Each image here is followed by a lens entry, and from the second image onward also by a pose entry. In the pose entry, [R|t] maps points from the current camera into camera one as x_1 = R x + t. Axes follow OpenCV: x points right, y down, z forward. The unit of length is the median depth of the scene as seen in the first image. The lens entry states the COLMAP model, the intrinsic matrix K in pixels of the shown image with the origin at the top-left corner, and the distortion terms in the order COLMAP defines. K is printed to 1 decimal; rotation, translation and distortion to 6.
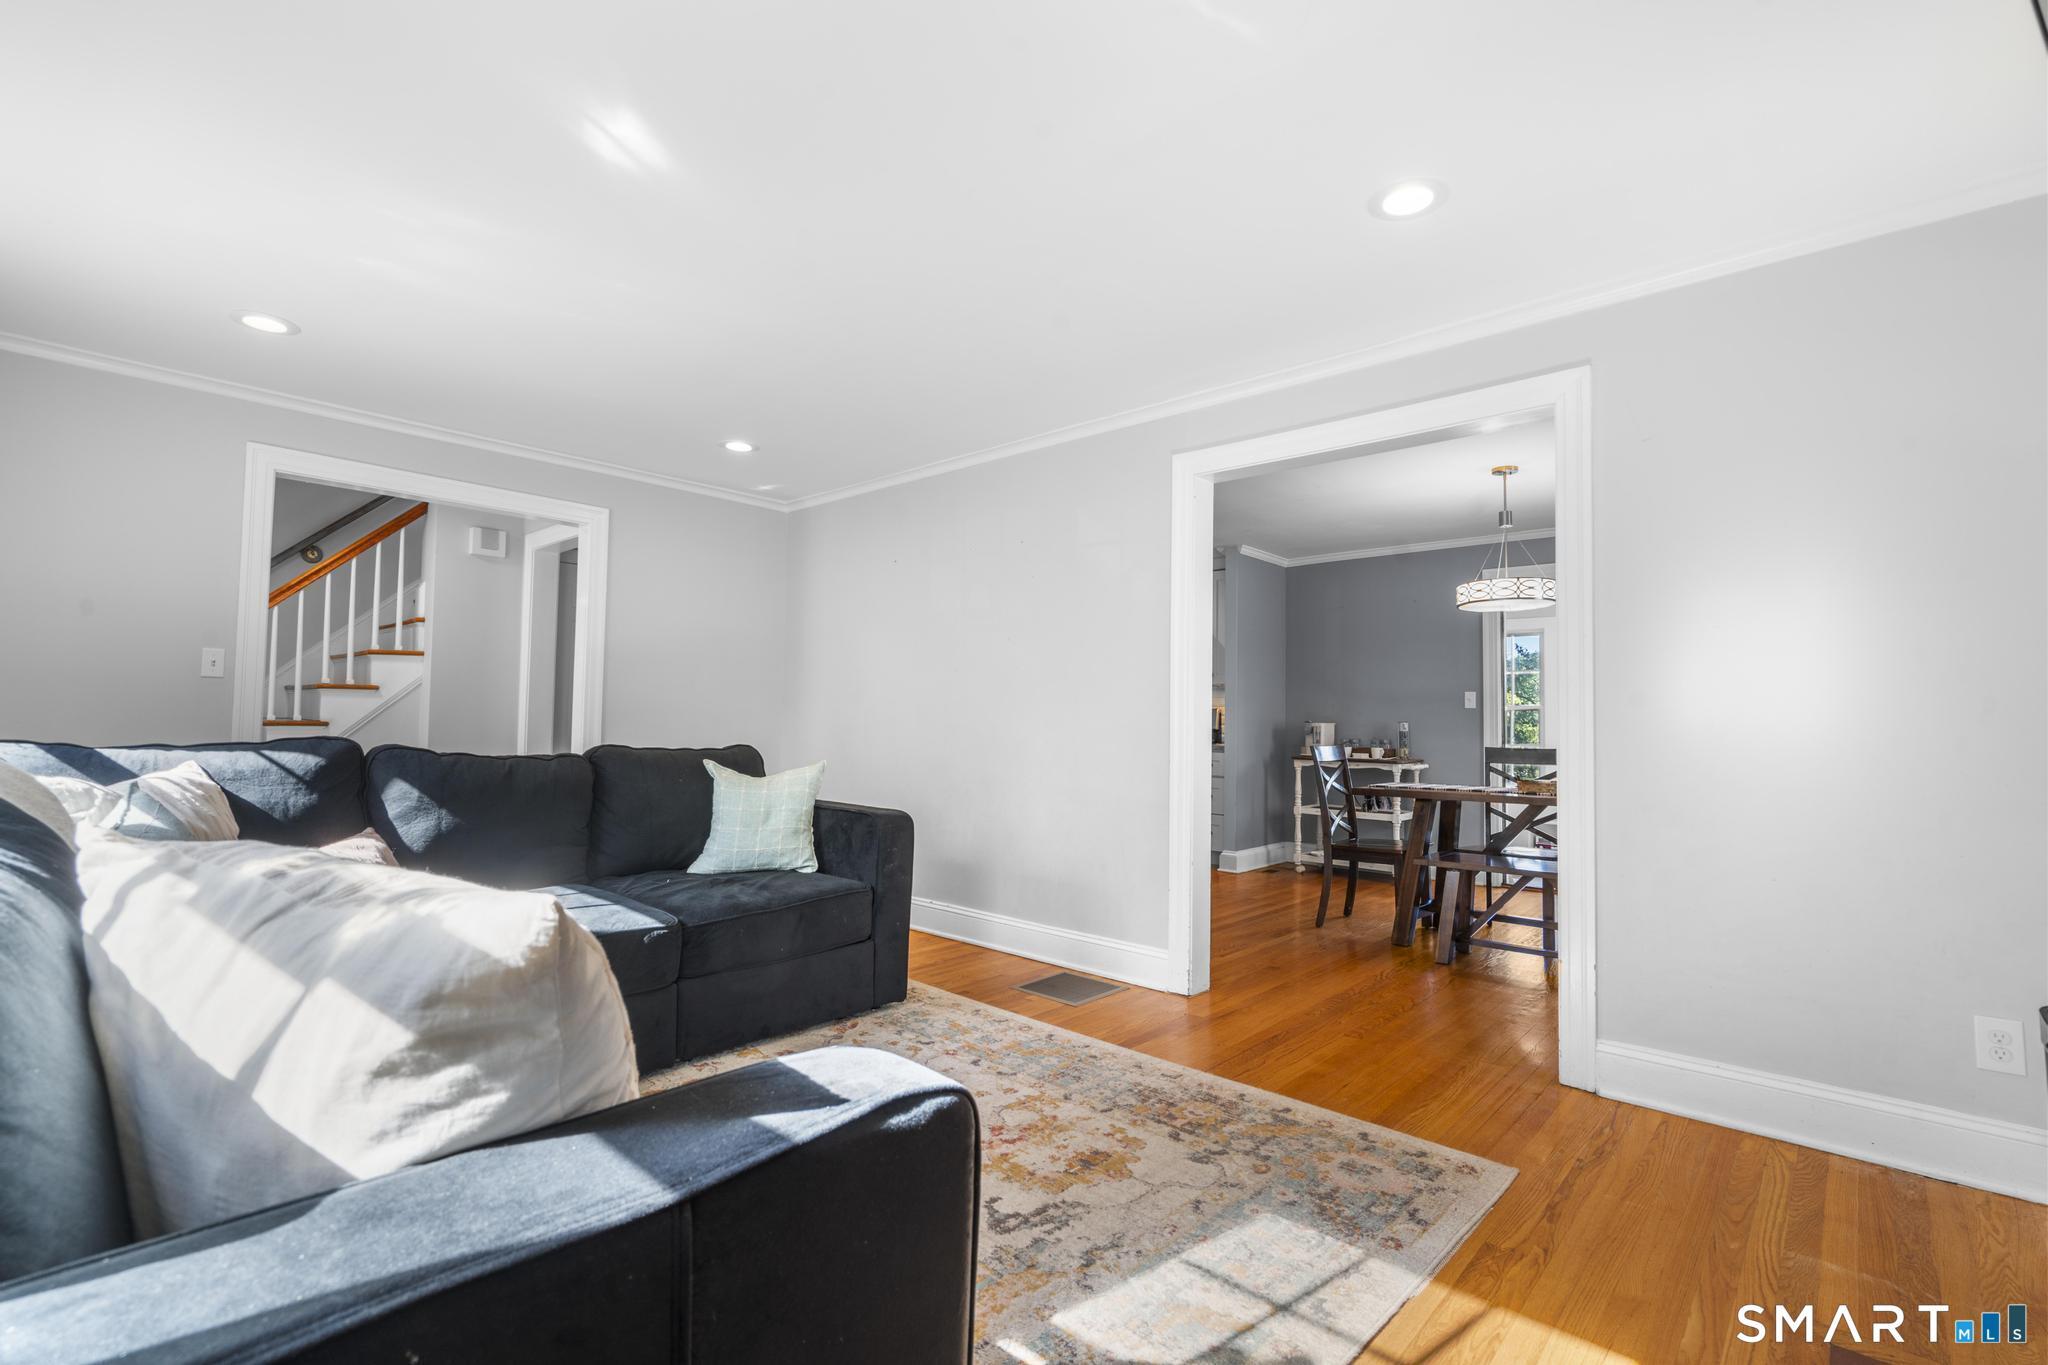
lens RADIAL K [[919.1, 0, 1016.1], [0, 919.1, 691.5], [0, 0, 1]] dist [-0.005955, -0.000697]
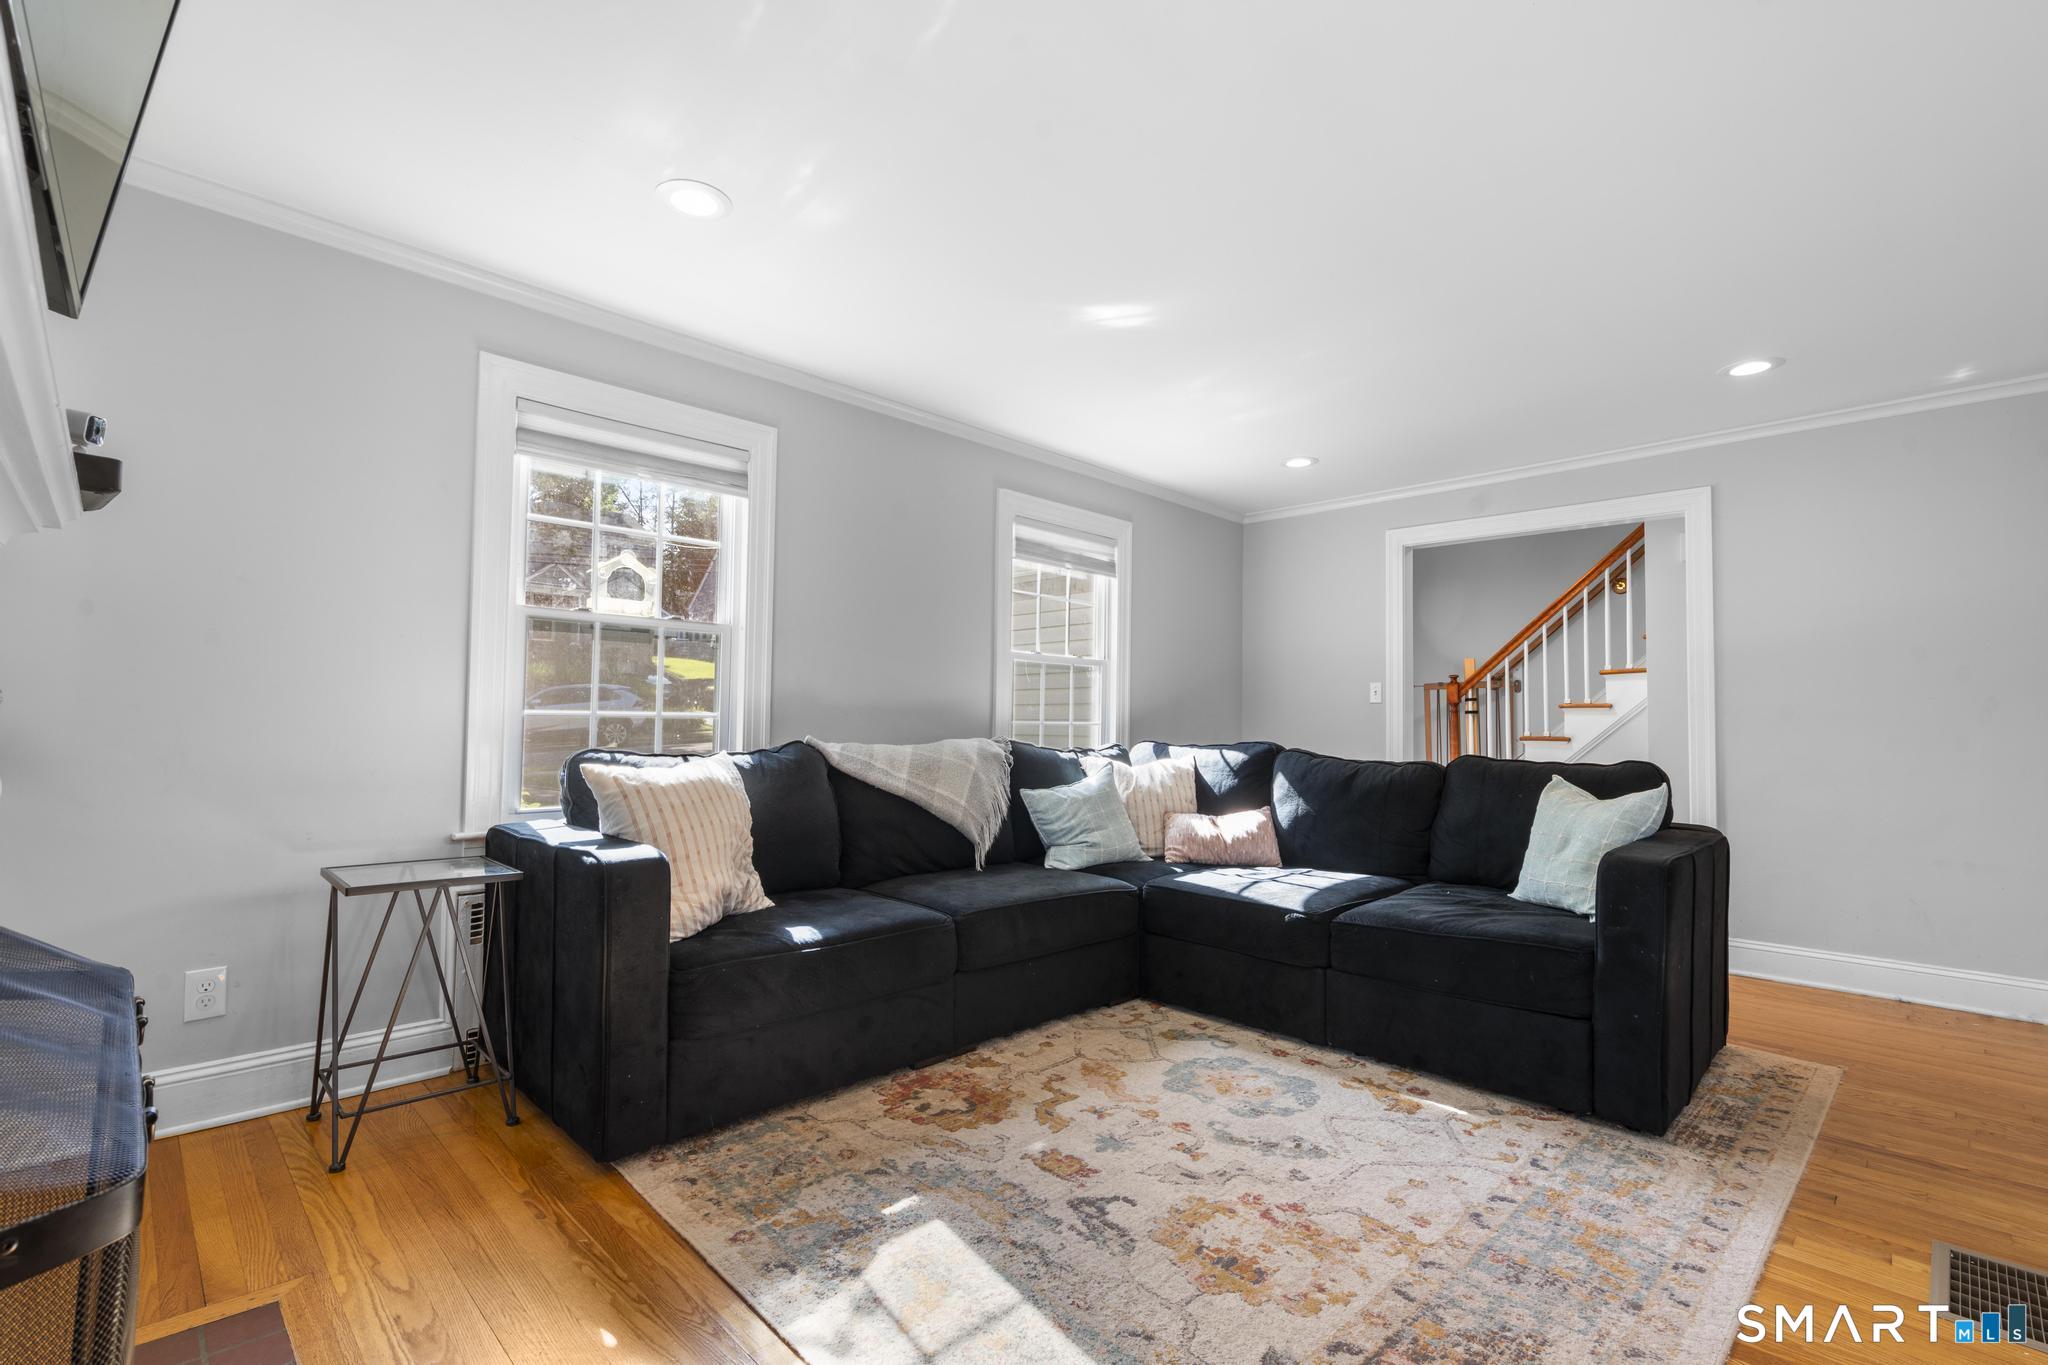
lens RADIAL K [[919.1, 0, 1020.5], [0, 919.1, 680.9], [0, 0, 1]] dist [-0.005955, -0.000697]
pose [[-0.056561, -0.064802, -0.996294, 0.729640], [0.022498, 0.997555, -0.066161, 0.039842], [0.998146, -0.026157, -0.054965, 0.688012]]
